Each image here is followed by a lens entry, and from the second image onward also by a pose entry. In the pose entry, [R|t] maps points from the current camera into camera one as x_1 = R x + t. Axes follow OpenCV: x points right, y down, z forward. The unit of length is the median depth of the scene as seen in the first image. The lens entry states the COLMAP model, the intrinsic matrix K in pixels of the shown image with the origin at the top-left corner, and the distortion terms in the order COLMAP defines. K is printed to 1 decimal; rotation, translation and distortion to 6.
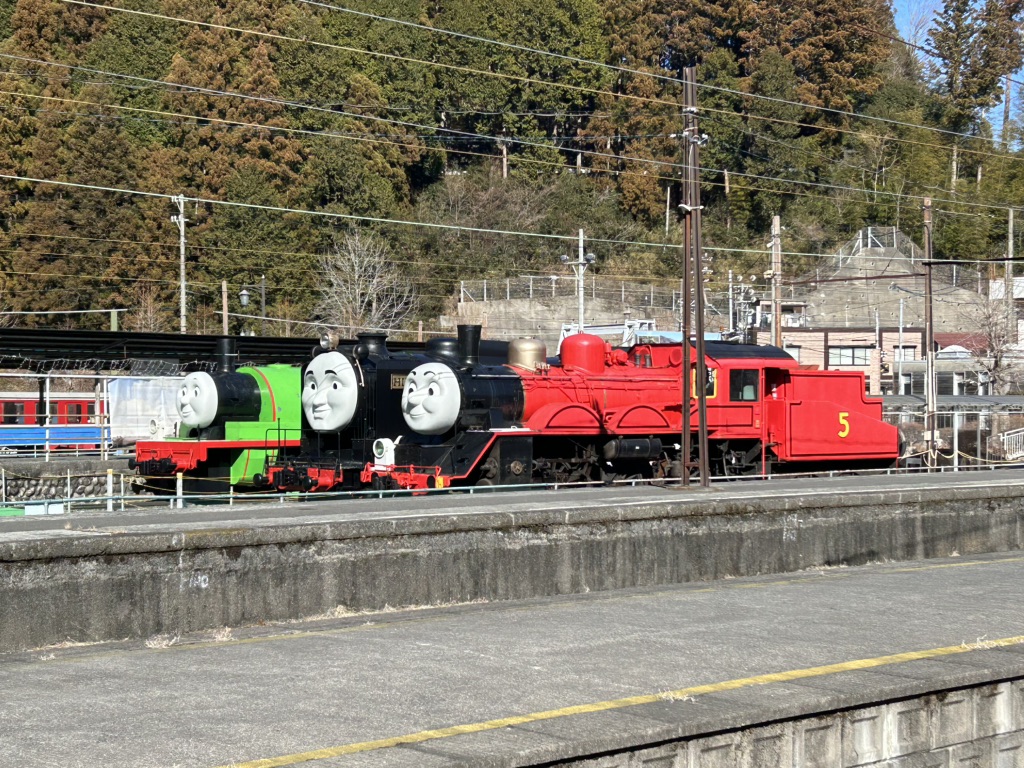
lens RADIAL K [[1667.7, 0, 512.0], [0, 1667.7, 384.0], [0, 0, 1]] dist [0.161464, -0.600141]
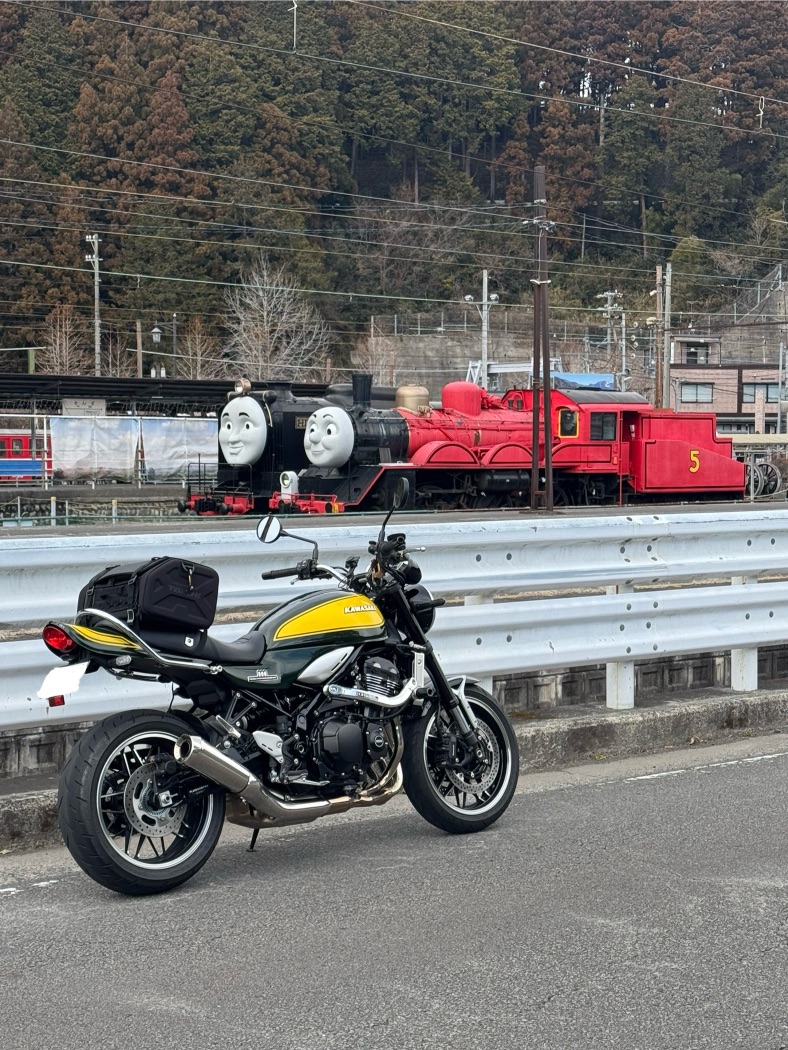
lens RADIAL K [[1710.1, 0, 363.3], [0, 1710.1, 522.0], [0, 0, 1]] dist [0.161464, -0.600141]
pose [[0.999349, 0.006036, -0.035565, 0.016433], [-0.003917, 0.998230, 0.059342, -0.003106], [0.035860, -0.059164, 0.997604, -0.179209]]
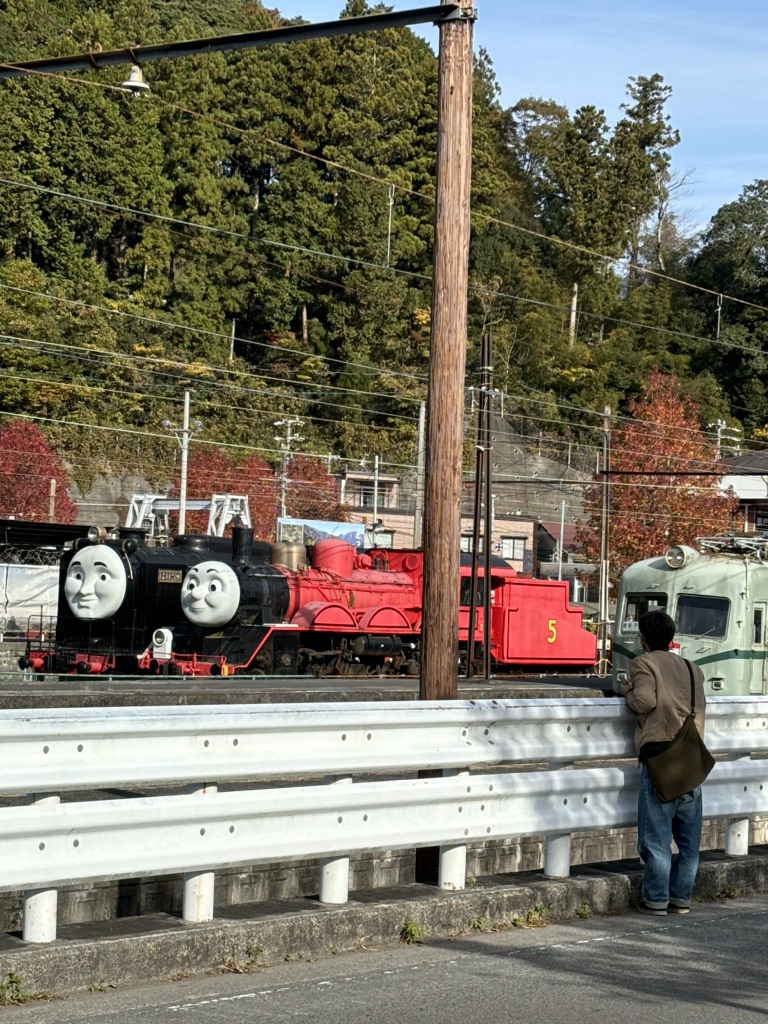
lens RADIAL K [[2141.4, 0, 384.0], [0, 2141.4, 512.0], [0, 0, 1]] dist [0.050438, 0.067908]
pose [[0.982841, 0.047855, 0.178140, -0.166118], [-0.043418, 0.998644, -0.028722, -0.008389], [-0.179273, 0.020495, 0.983586, -0.355399]]
